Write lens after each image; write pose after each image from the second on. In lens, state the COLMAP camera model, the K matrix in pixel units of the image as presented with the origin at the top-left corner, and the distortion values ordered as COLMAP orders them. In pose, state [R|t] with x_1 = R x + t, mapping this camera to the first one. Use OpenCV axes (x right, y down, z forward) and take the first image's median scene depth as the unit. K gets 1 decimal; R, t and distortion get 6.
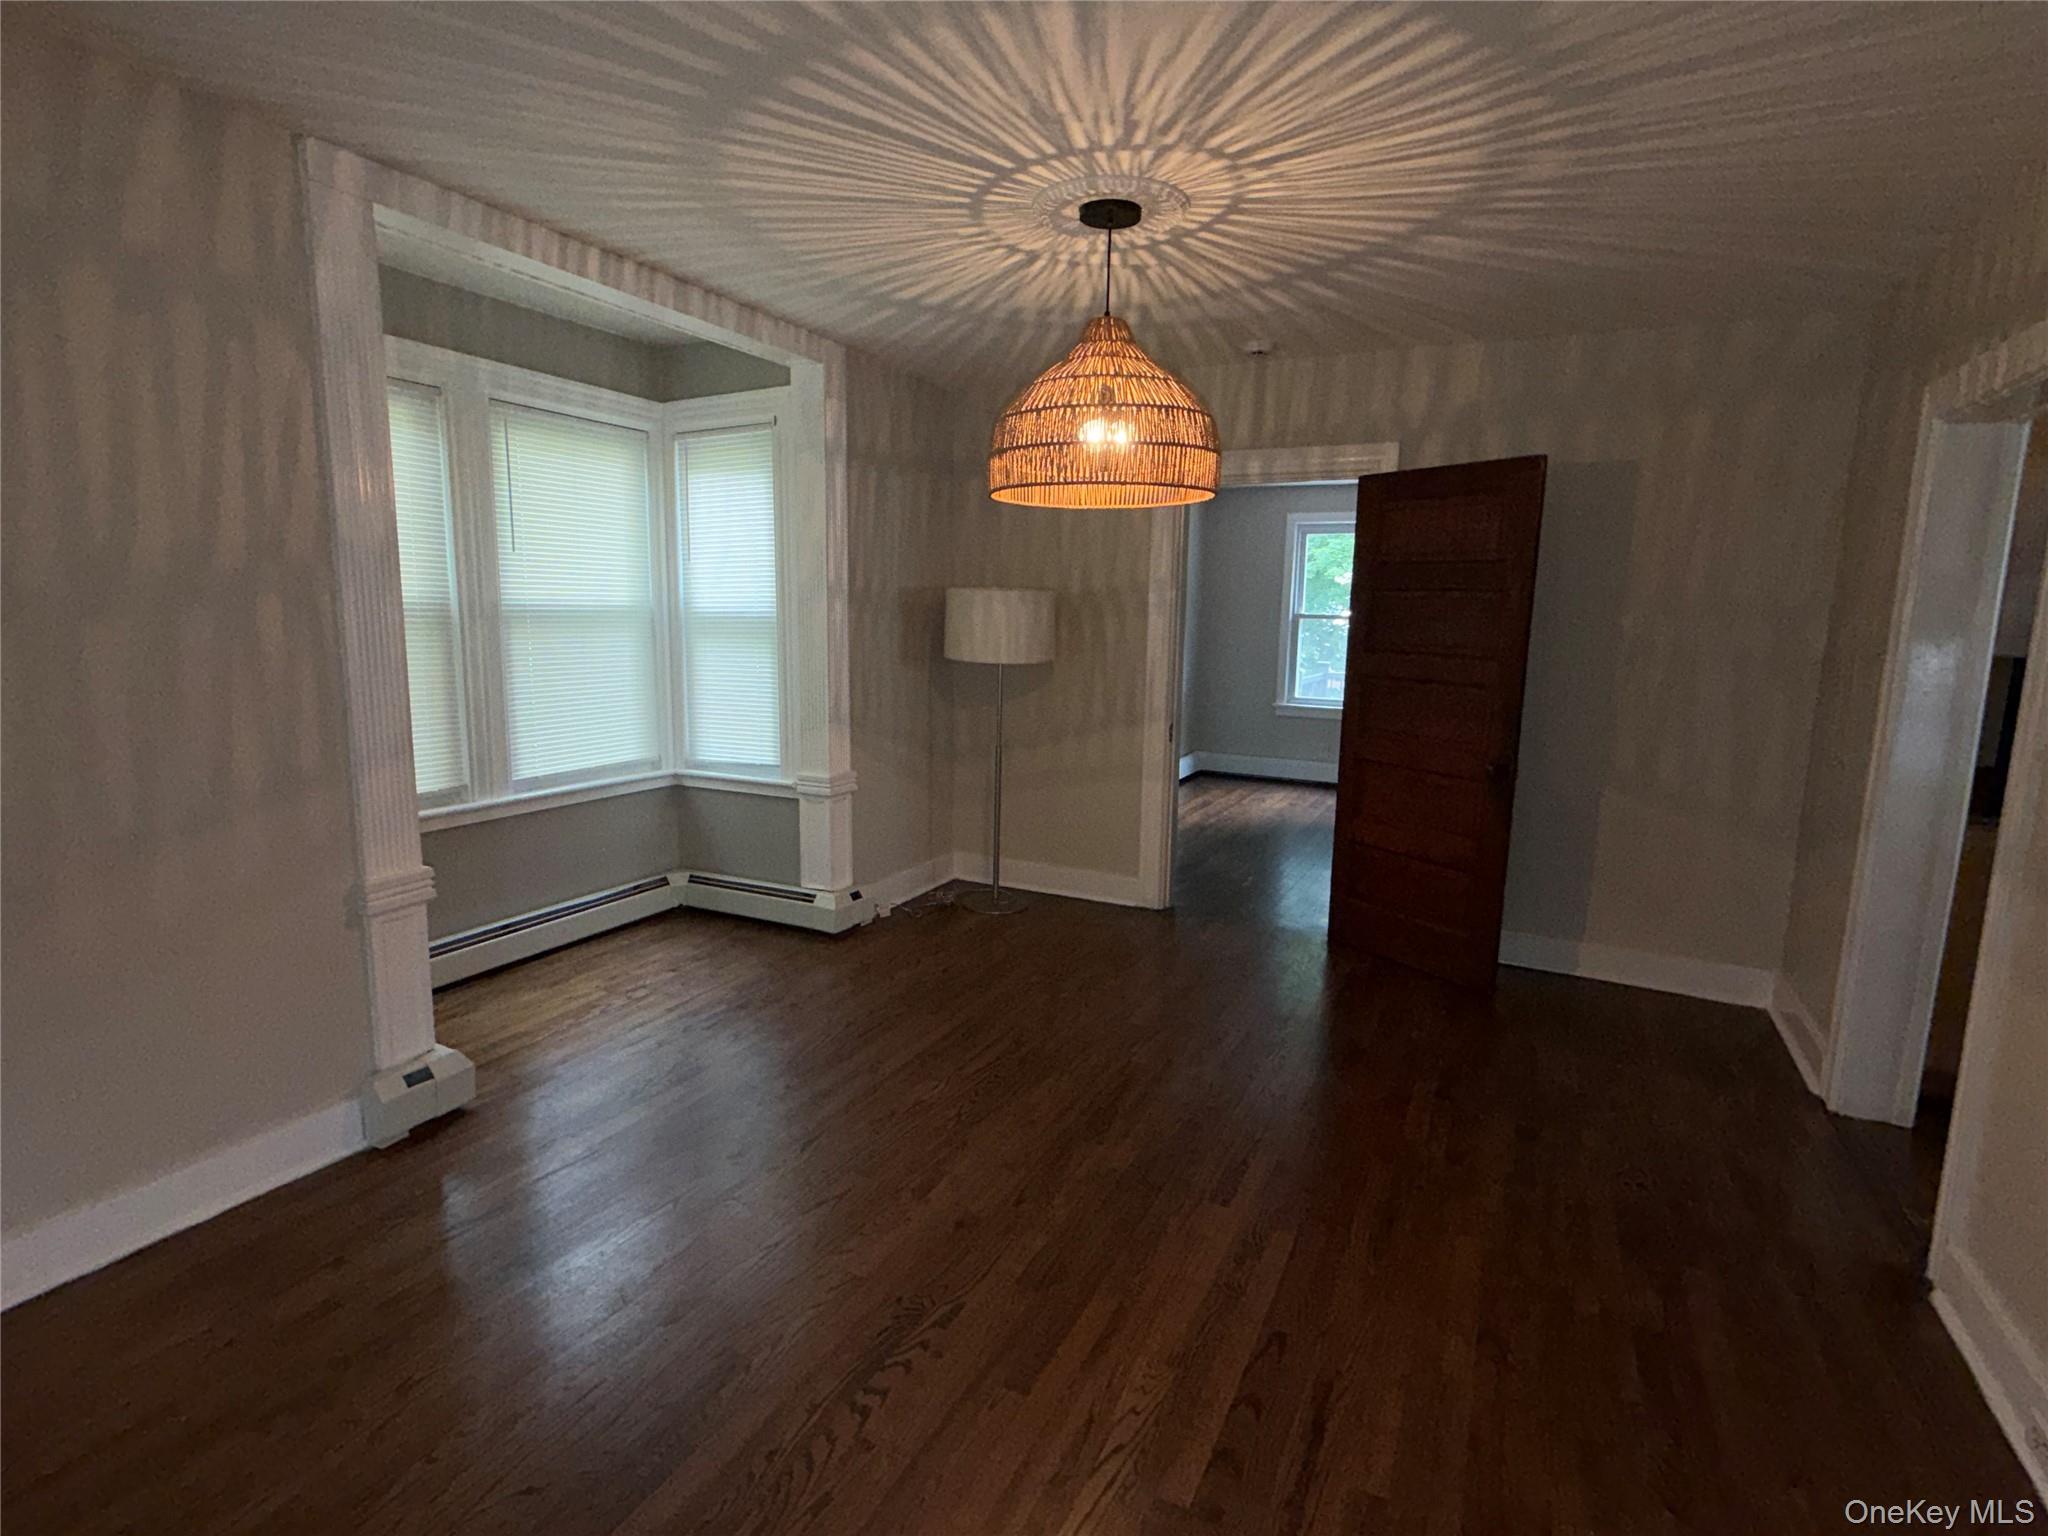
lens RADIAL K [[1007.6, 0, 1029.1], [0, 1007.6, 765.8], [0, 0, 1]] dist [-0.005484, 0.000151]
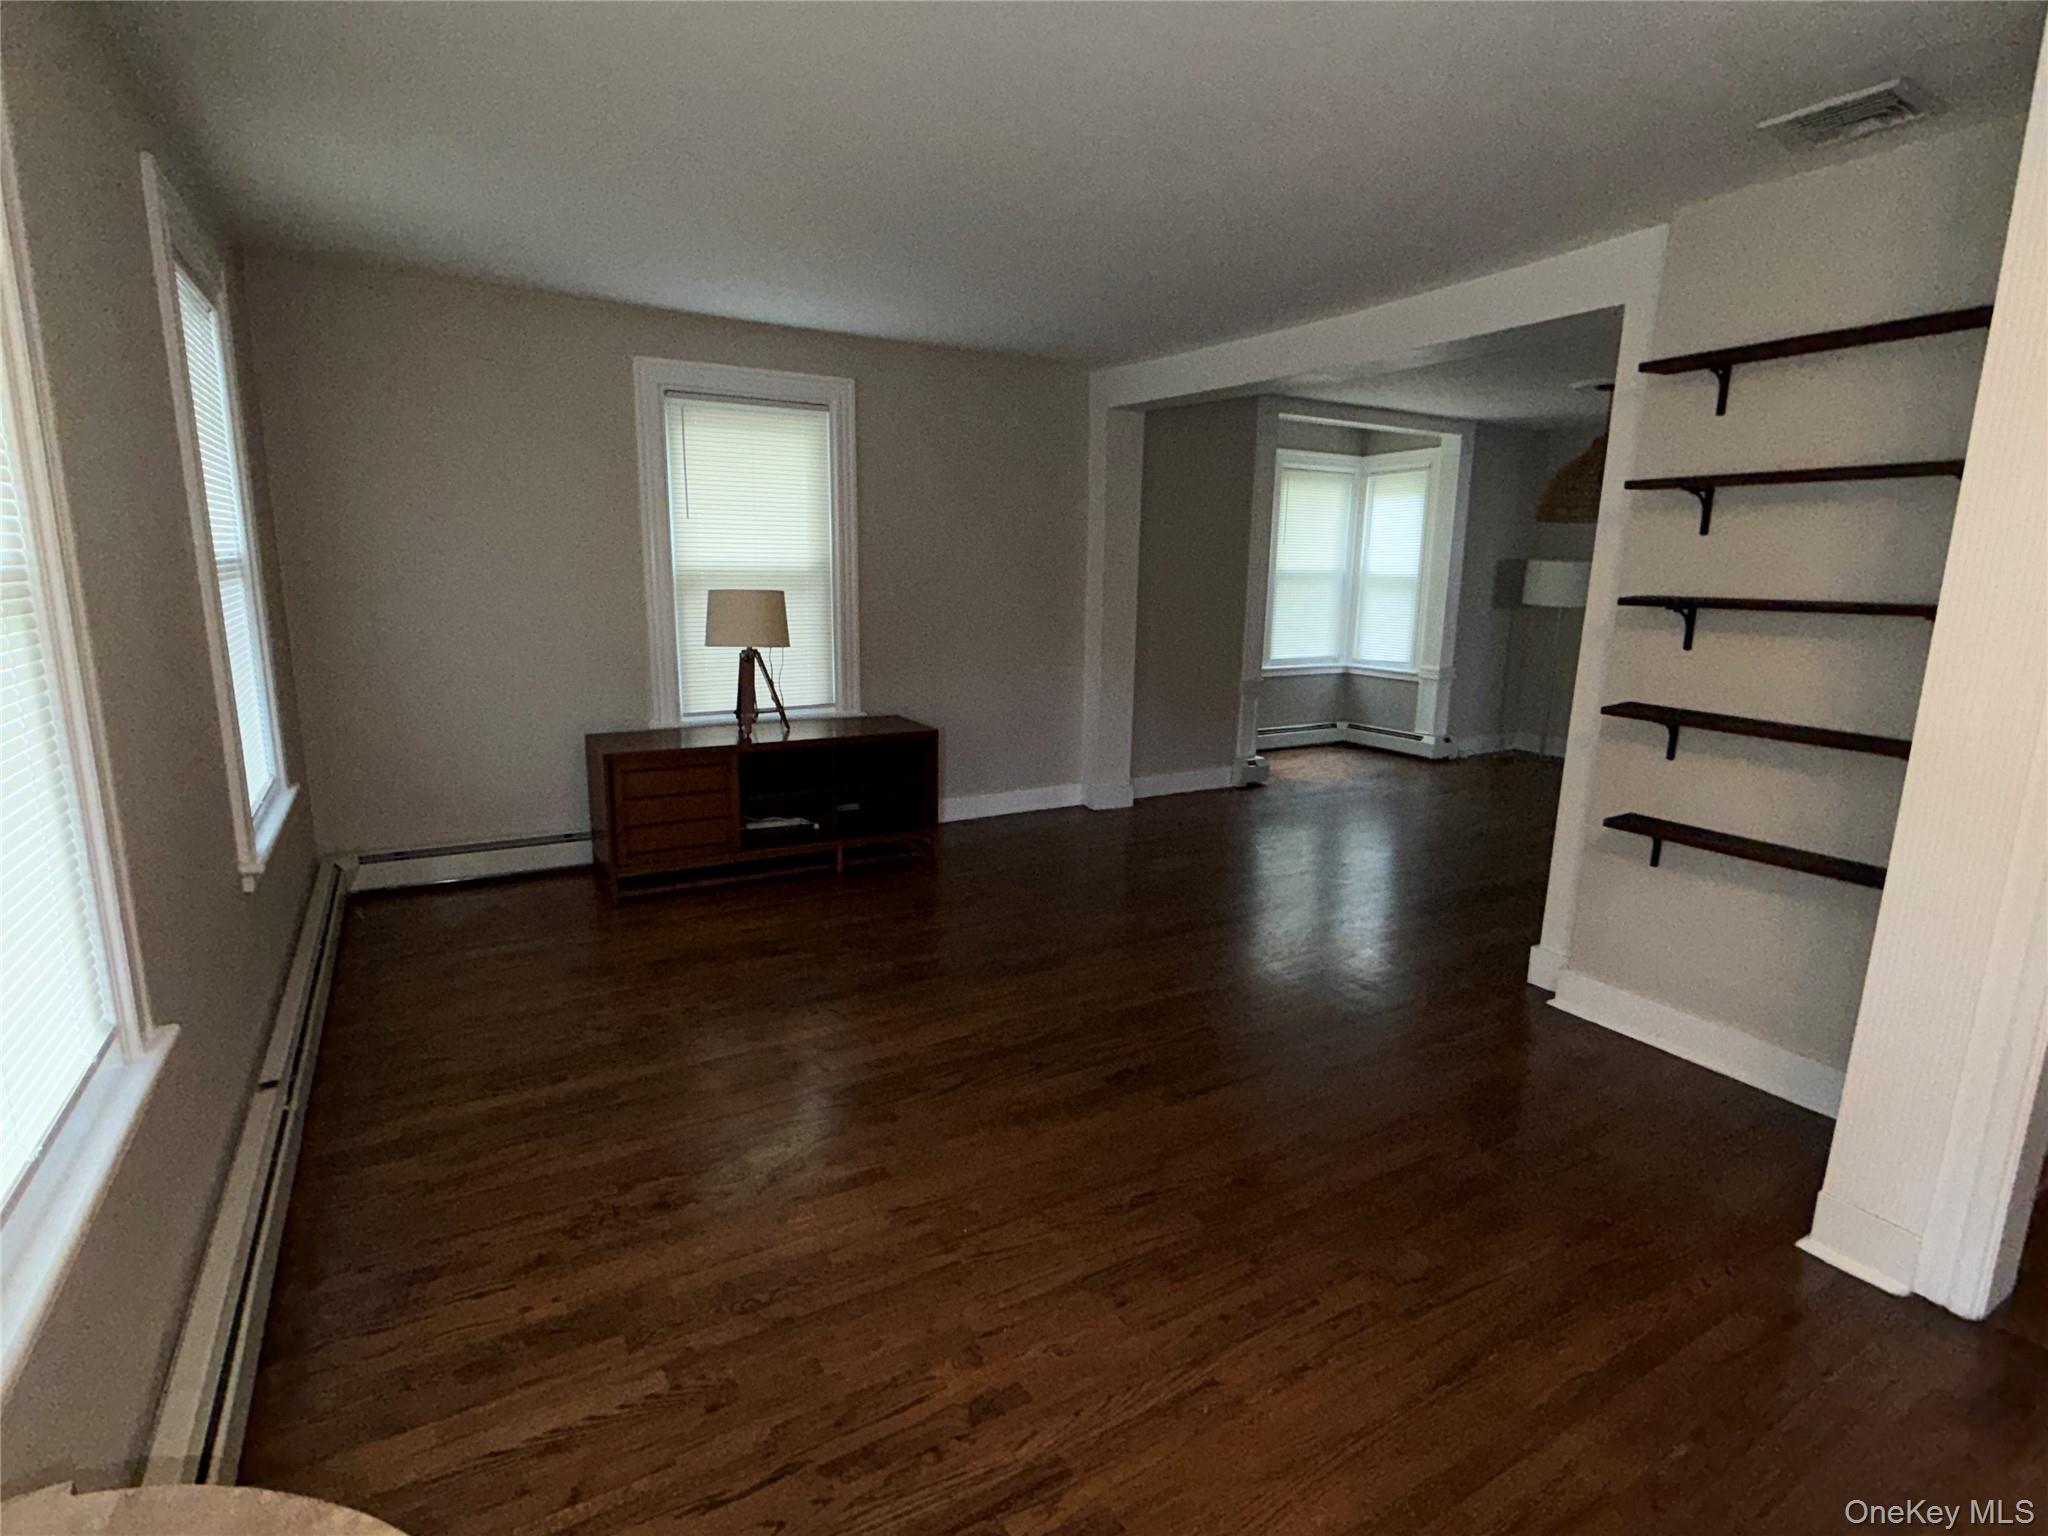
lens RADIAL K [[1007.6, 0, 1027.2], [0, 1007.6, 771.8], [0, 0, 1]] dist [-0.005484, 0.000151]
pose [[0.841327, 0.103756, -0.530475, 0.150154], [-0.081428, 0.994533, 0.065377, 0.136141], [0.534358, -0.011808, 0.845176, -0.885967]]
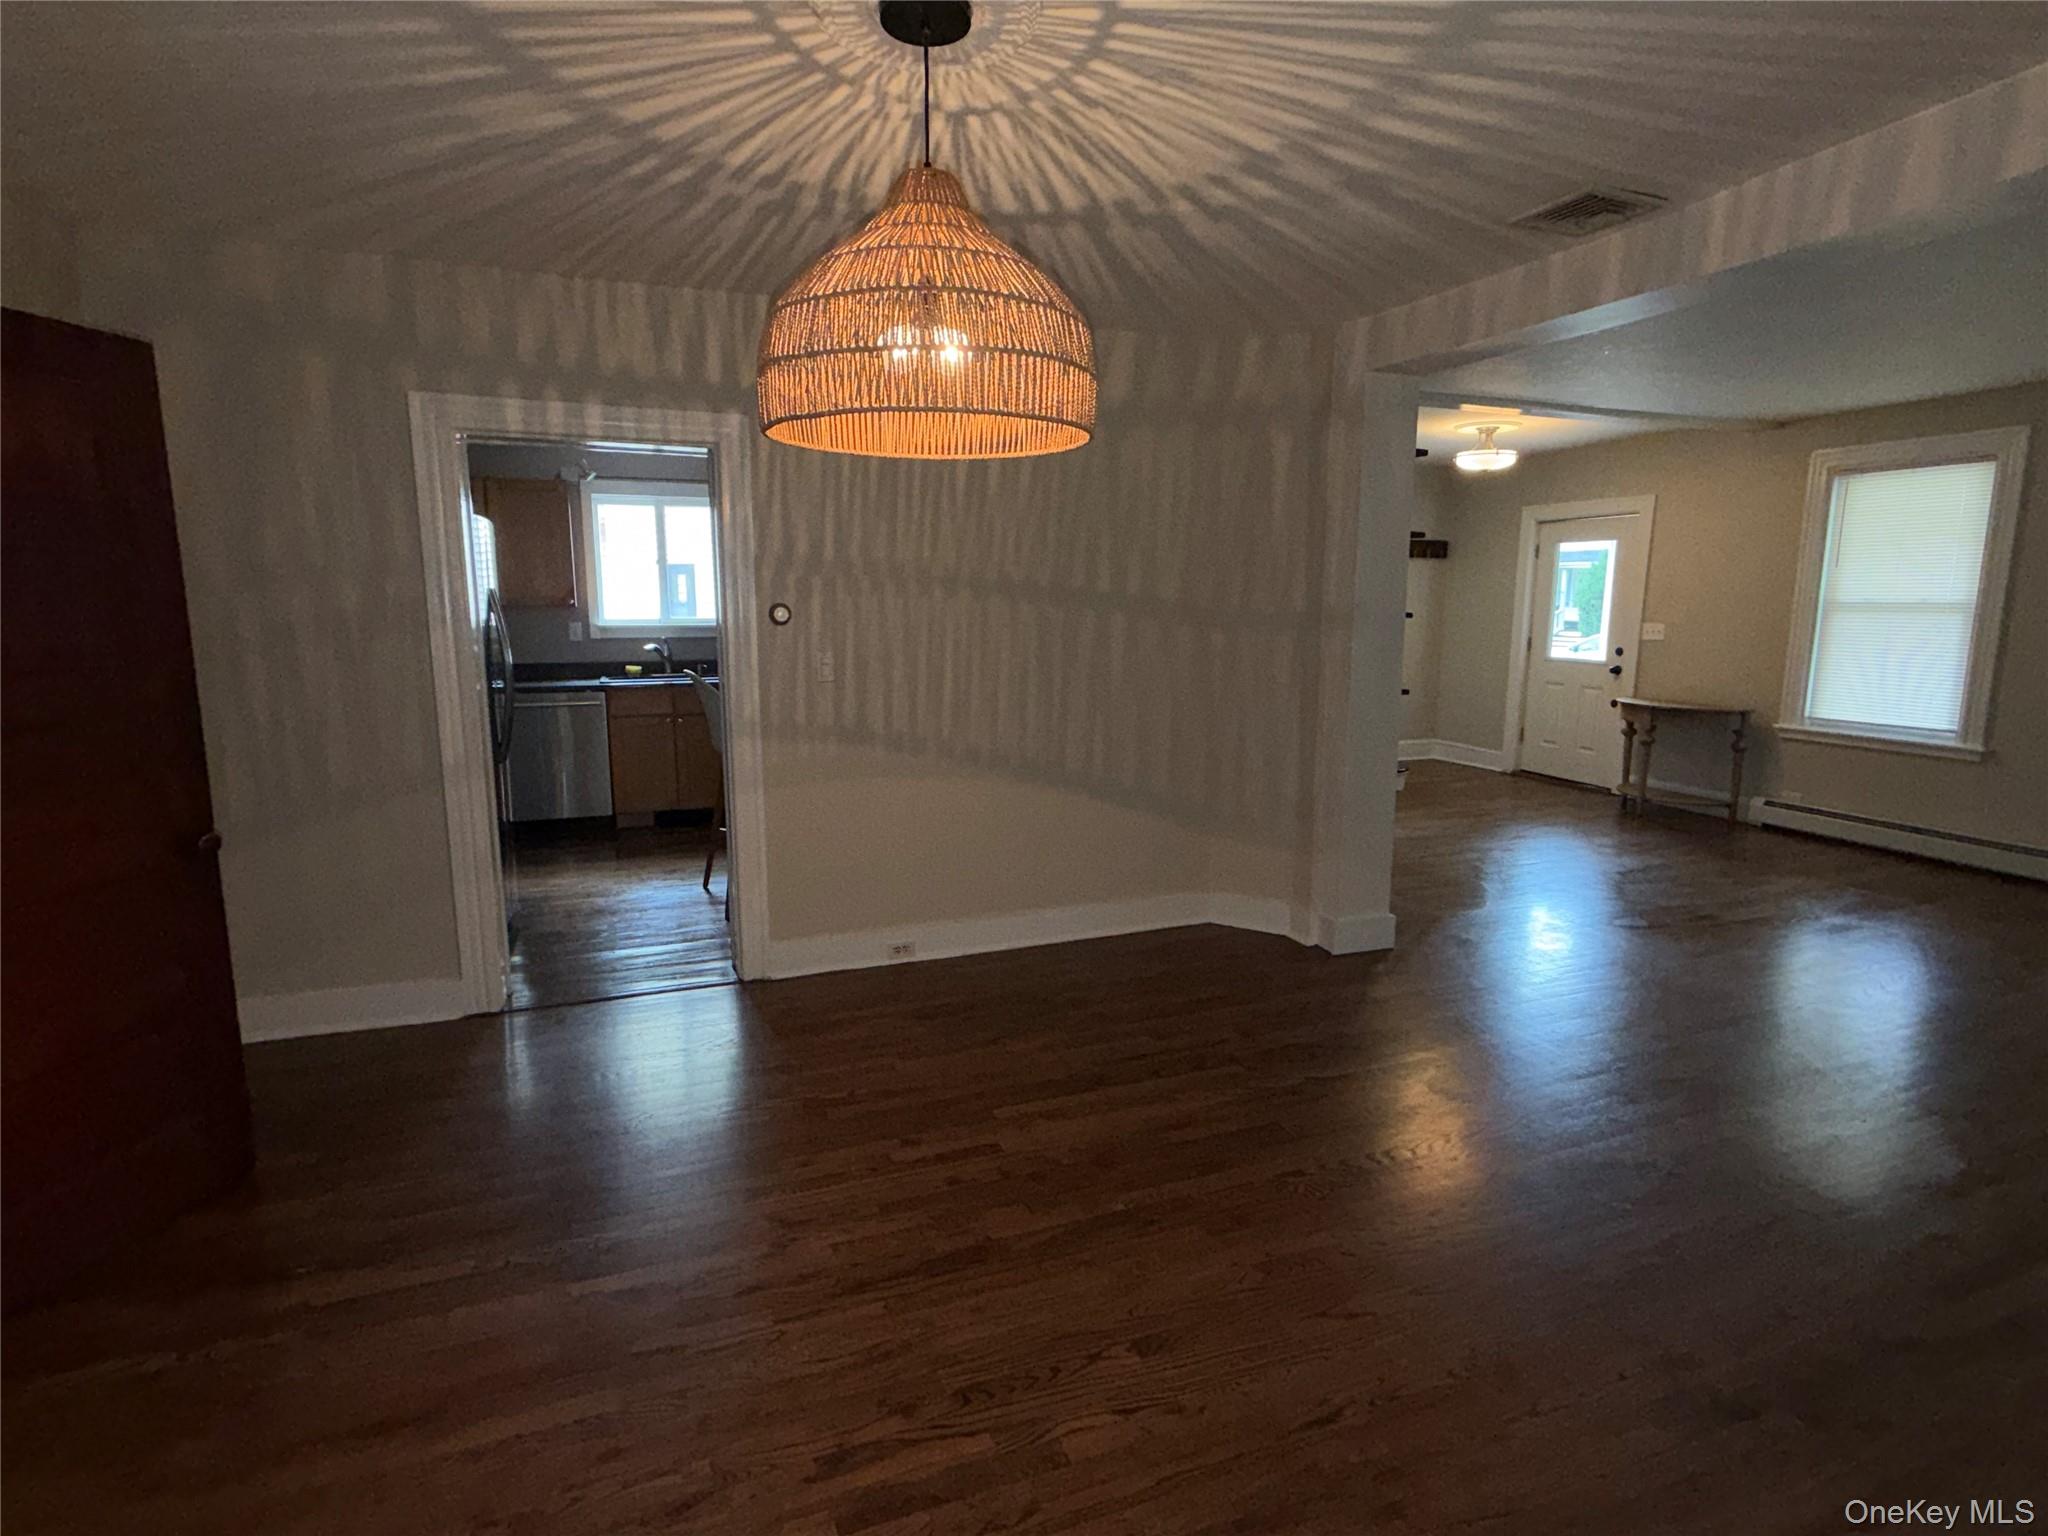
lens RADIAL K [[1007.6, 0, 1019.6], [0, 1007.6, 759.9], [0, 0, 1]] dist [-0.005484, 0.000151]
pose [[-0.726417, -0.133042, 0.674254, -0.443825], [0.088067, 0.954975, 0.283314, -0.237468], [-0.681589, 0.265184, -0.681993, 1.421365]]
